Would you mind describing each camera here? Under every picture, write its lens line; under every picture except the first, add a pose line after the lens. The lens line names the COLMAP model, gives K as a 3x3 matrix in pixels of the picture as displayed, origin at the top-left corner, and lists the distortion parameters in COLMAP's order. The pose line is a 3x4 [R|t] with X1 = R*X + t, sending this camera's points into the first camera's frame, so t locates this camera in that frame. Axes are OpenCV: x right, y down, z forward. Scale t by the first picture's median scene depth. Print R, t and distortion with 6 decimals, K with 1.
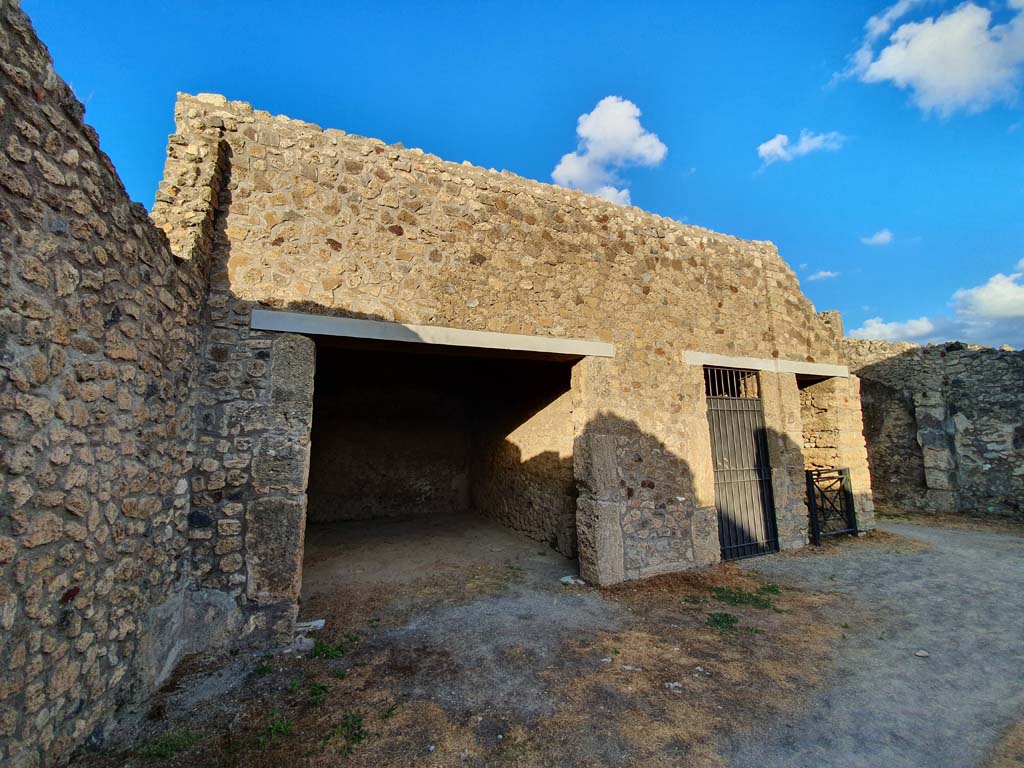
lens RADIAL K [[403.7, 0, 507.6], [0, 403.7, 382.8], [0, 0, 1]] dist [0.005268, -0.012877]
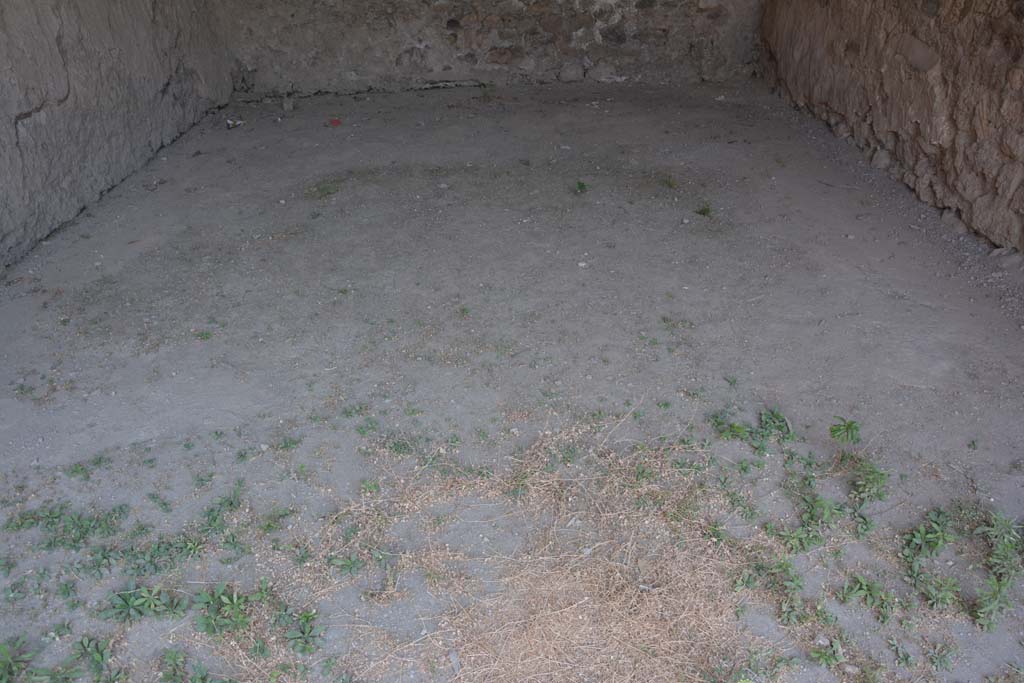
lens RADIAL K [[794.7, 0, 516.7], [0, 794.7, 345.4], [0, 0, 1]] dist [-0.157508, 0.111077]
pose [[0.940069, 0.177991, -0.290841, -0.101357], [0.049032, 0.773522, 0.631870, 0.171889], [0.337439, -0.608263, 0.718437, 0.720188]]
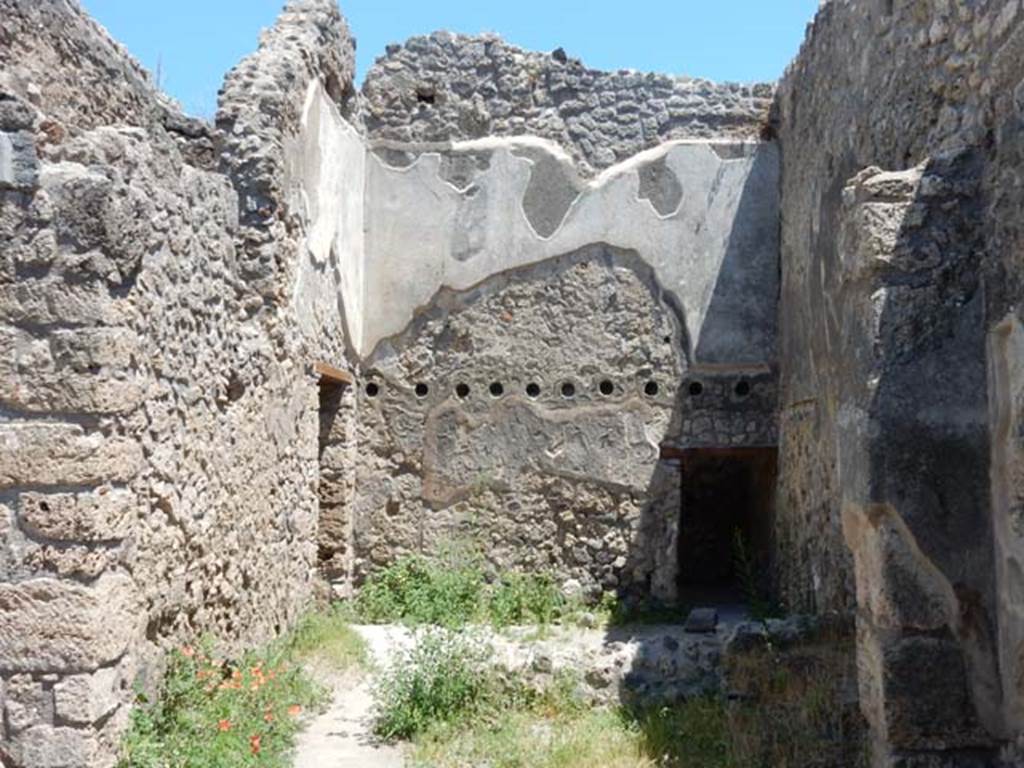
lens RADIAL K [[1036.2, 0, 507.1], [0, 1036.2, 386.8], [0, 0, 1]] dist [-0.006209, 0.000000]
pose [[0.894609, -0.016021, -0.446562, 1.568546], [0.056136, 0.995469, 0.076746, 0.083260], [0.443309, -0.093726, 0.891455, 0.690285]]
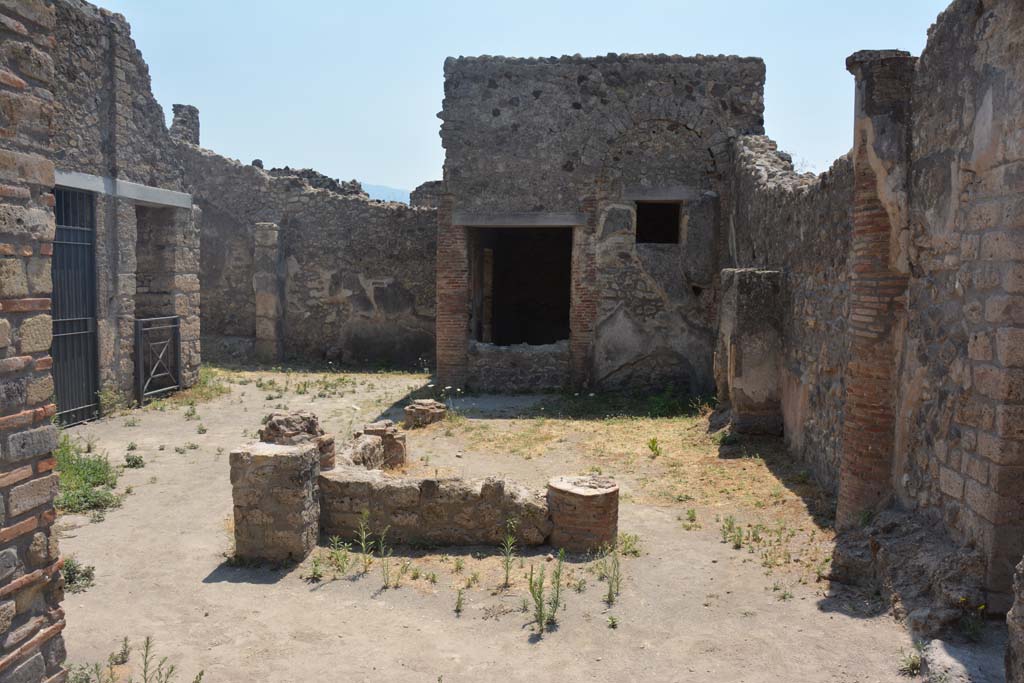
lens RADIAL K [[794.7, 0, 511.9], [0, 794.7, 345.8], [0, 0, 1]] dist [-0.157508, 0.111077]
pose [[0.476715, -0.053656, 0.877419, -0.281270], [-0.146772, 0.979266, 0.139628, -0.064462], [-0.866718, -0.195343, 0.458956, -0.405718]]
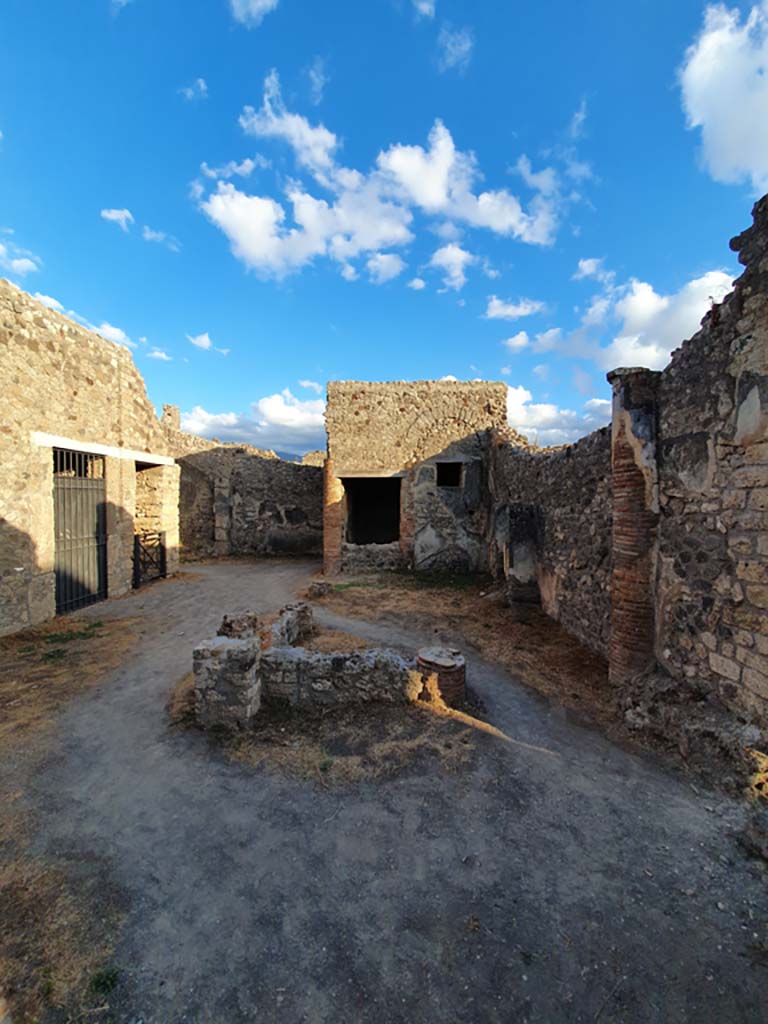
lens RADIAL K [[403.7, 0, 387.2], [0, 403.7, 504.8], [0, 0, 1]] dist [0.005268, -0.012877]
pose [[0.397077, 0.003450, 0.917779, -0.148324], [-0.140956, 0.988358, 0.057269, -0.075013], [-0.906896, -0.152107, 0.392941, -0.259879]]
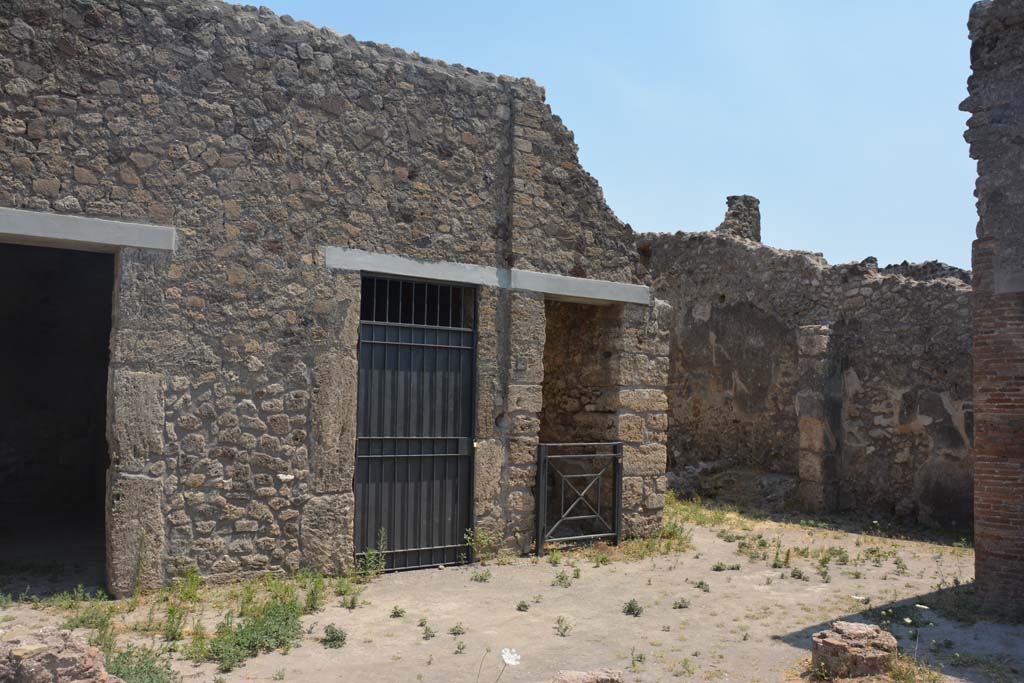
lens RADIAL K [[794.7, 0, 515.1], [0, 794.7, 346.4], [0, 0, 1]] dist [-0.157508, 0.111077]
pose [[0.982503, 0.048367, 0.179858, 0.479452], [-0.062487, 0.995322, 0.073684, -0.030490], [-0.175453, -0.083634, 0.980929, -0.234221]]
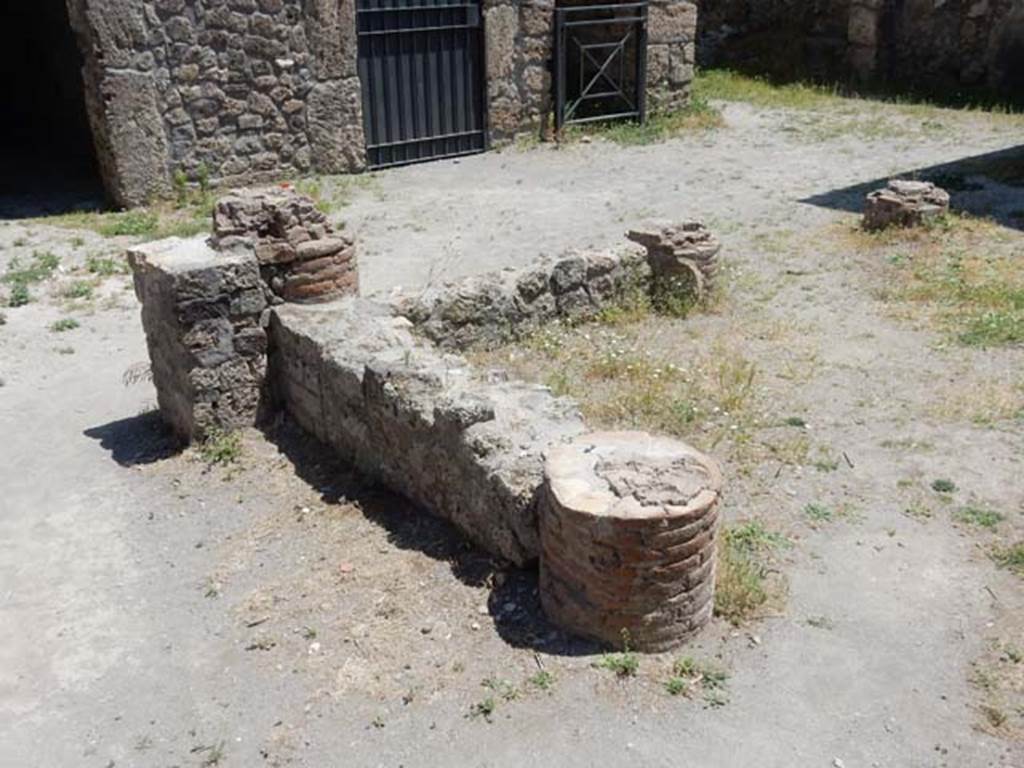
lens RADIAL K [[1036.2, 0, 503.5], [0, 1036.2, 387.0], [0, 0, 1]] dist [-0.006209, 0.000000]
pose [[0.970215, -0.097584, 0.221723, 0.311301], [-0.031320, 0.857063, 0.514259, -0.069839], [-0.240214, -0.505886, 0.828478, -0.444672]]
